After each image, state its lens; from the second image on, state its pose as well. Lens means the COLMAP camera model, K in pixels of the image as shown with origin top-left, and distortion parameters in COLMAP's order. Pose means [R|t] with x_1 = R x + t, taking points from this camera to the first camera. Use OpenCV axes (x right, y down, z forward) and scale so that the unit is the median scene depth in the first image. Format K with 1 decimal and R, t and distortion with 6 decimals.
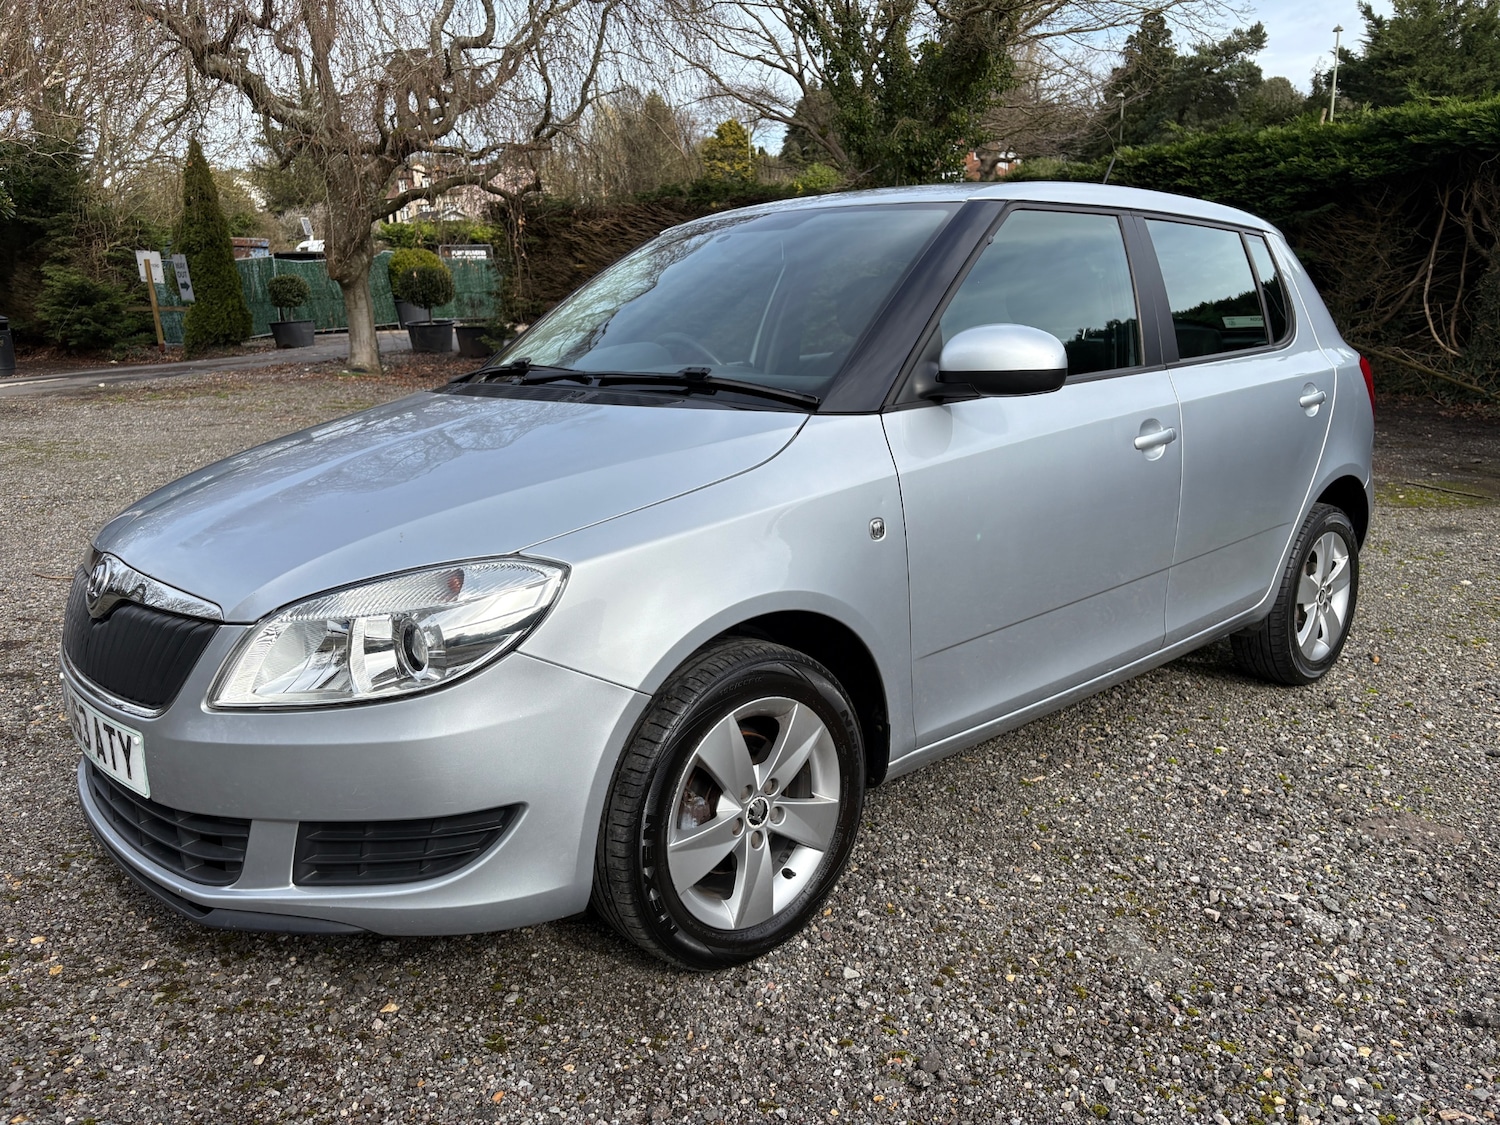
lens RADIAL K [[1126.4, 0, 750.0], [0, 1126.4, 562.5], [0, 0, 1]] dist [0.038422, -0.037642]
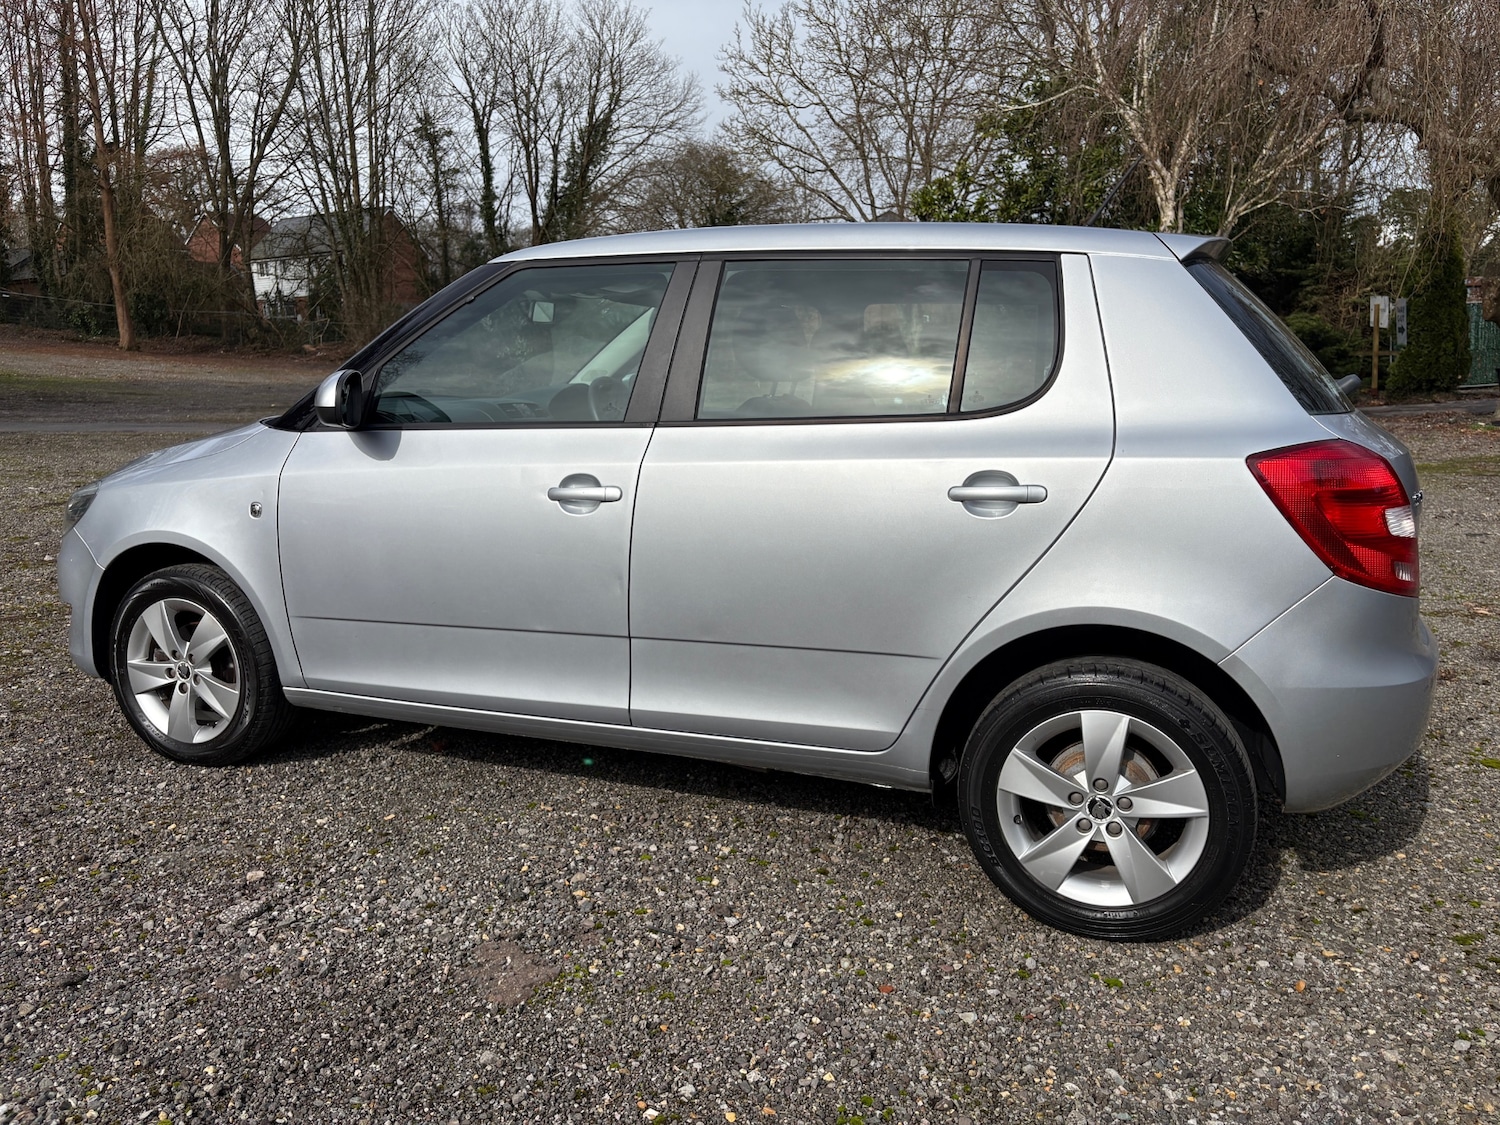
lens RADIAL K [[1137.8, 0, 750.0], [0, 1137.8, 562.5], [0, 0, 1]] dist [0.012534, 0.011947]
pose [[0.445031, 0.164758, -0.880228, 0.276308], [-0.198121, 0.976687, 0.082646, -0.034515], [0.873324, 0.137611, 0.467299, 0.145576]]
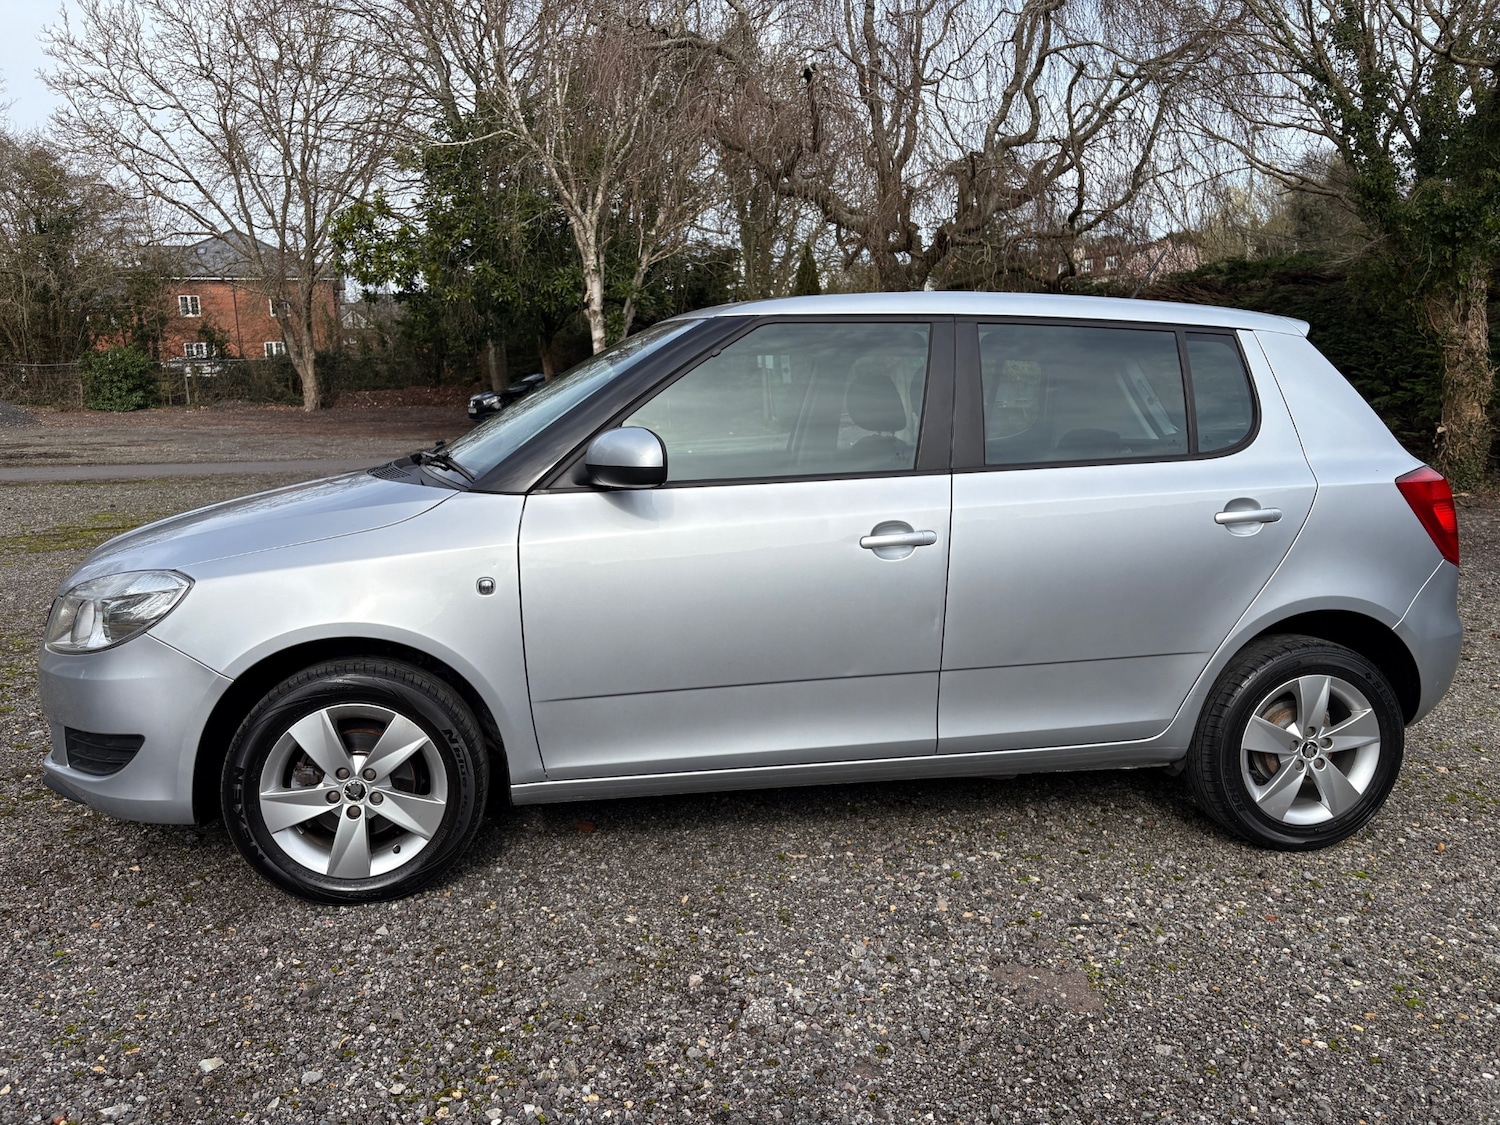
lens RADIAL K [[1126.4, 0, 750.0], [0, 1126.4, 562.5], [0, 0, 1]] dist [0.038422, -0.037642]
pose [[0.850487, 0.089442, -0.518335, 0.165564], [-0.123549, 0.991836, -0.031574, -0.008820], [0.511279, 0.090893, 0.854595, 0.014273]]
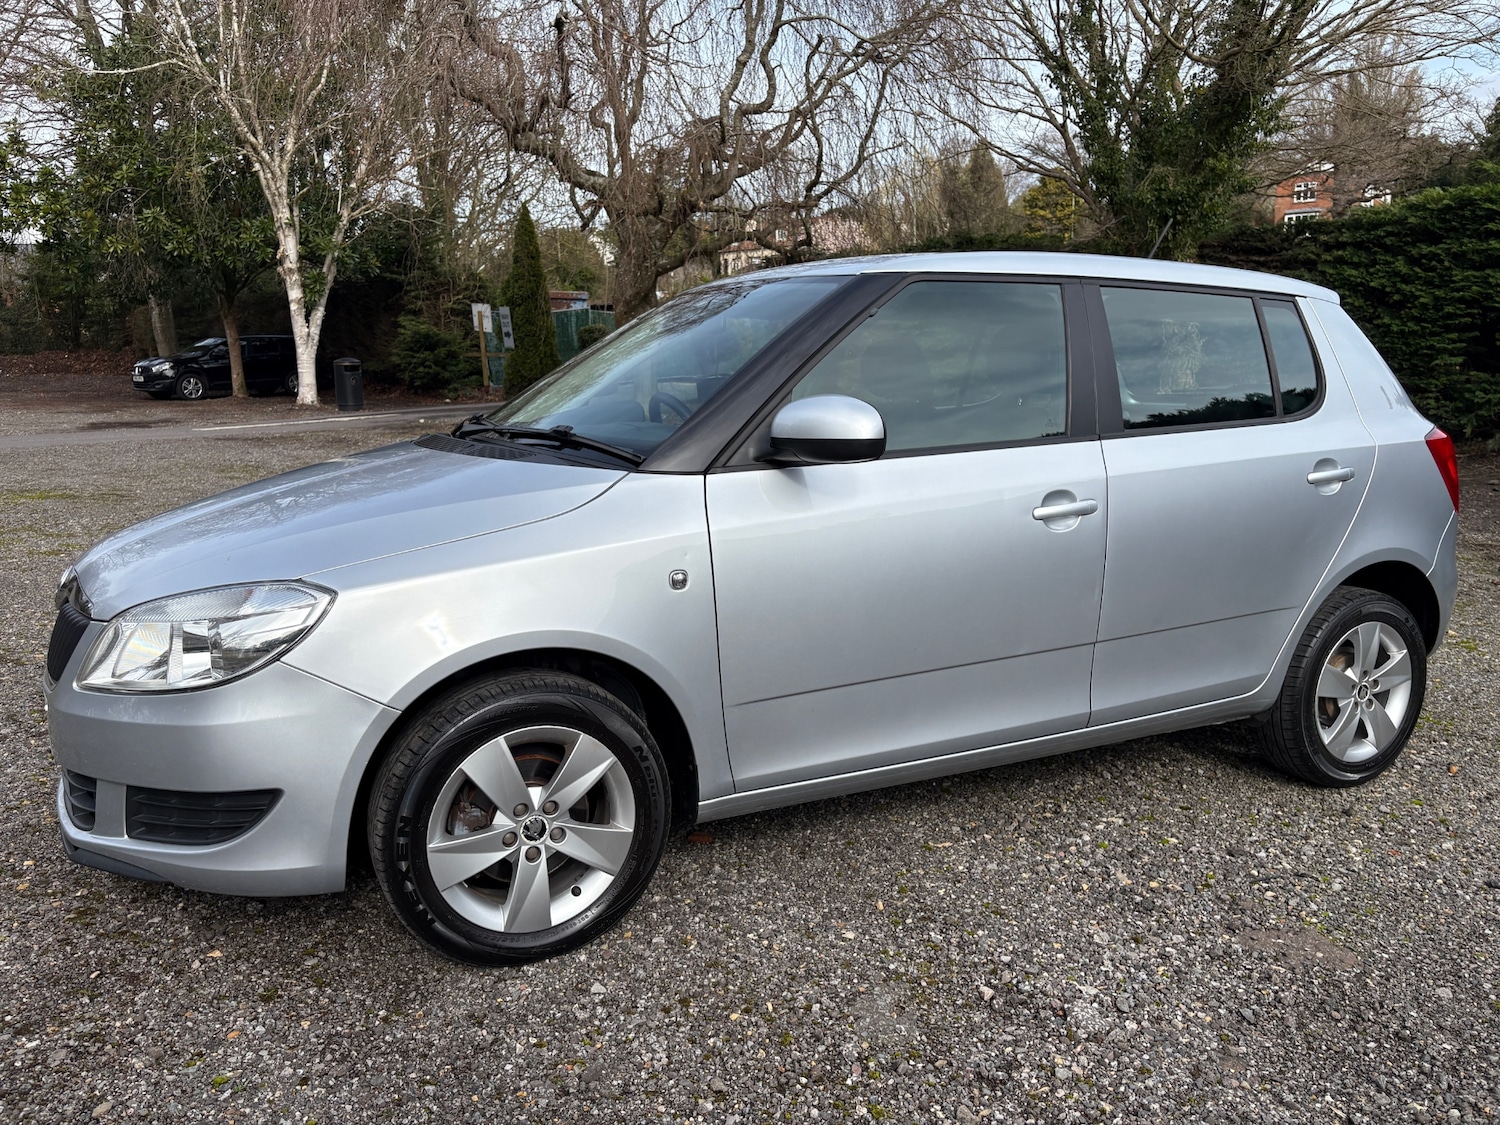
lens RADIAL K [[1126.4, 0, 750.0], [0, 1126.4, 562.5], [0, 0, 1]] dist [0.038422, -0.037642]
pose [[0.962409, 0.059774, -0.264944, 0.076752], [-0.070375, 0.997048, -0.030696, -0.003102], [0.262328, 0.048188, 0.963775, -0.003644]]
